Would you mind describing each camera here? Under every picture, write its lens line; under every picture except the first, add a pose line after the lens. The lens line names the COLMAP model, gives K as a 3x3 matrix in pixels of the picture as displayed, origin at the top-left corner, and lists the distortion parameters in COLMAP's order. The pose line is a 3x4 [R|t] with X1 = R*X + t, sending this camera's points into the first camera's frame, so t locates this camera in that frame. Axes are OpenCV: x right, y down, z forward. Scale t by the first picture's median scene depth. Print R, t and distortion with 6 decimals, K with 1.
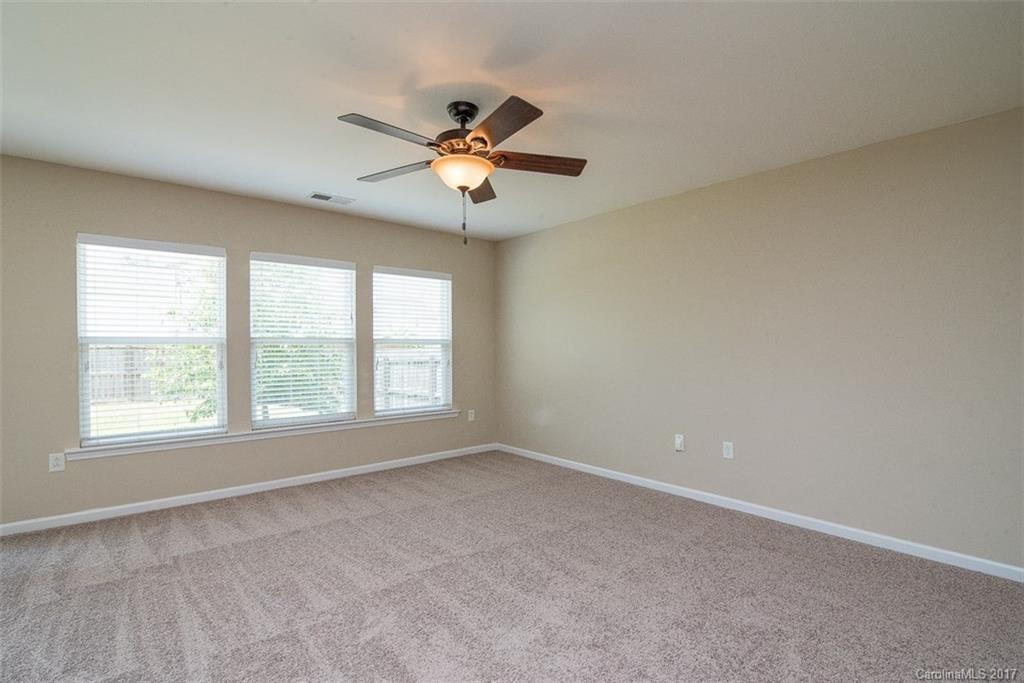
lens RADIAL K [[467.1, 0, 523.6], [0, 467.1, 354.7], [0, 0, 1]] dist [0.000796, -0.000019]
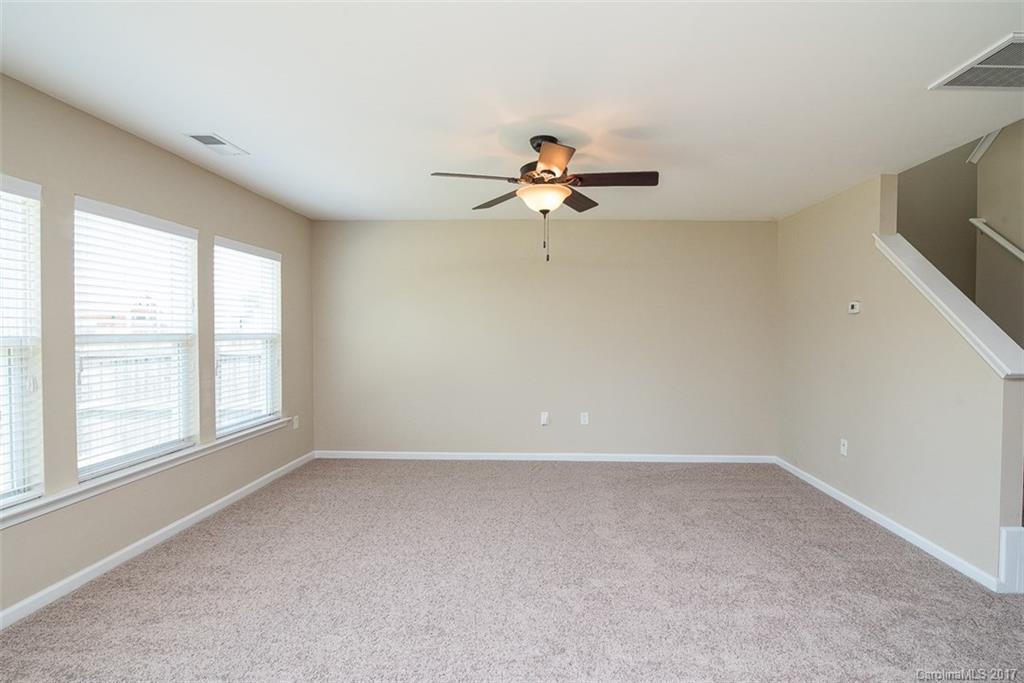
lens RADIAL K [[498.4, 0, 509.4], [0, 498.4, 341.5], [0, 0, 1]] dist [-0.016340, 0.000597]
pose [[0.667830, -0.008022, 0.744271, -0.606680], [0.000212, 0.999944, 0.010587, -0.031036], [-0.744314, -0.006912, 0.667794, 0.127709]]
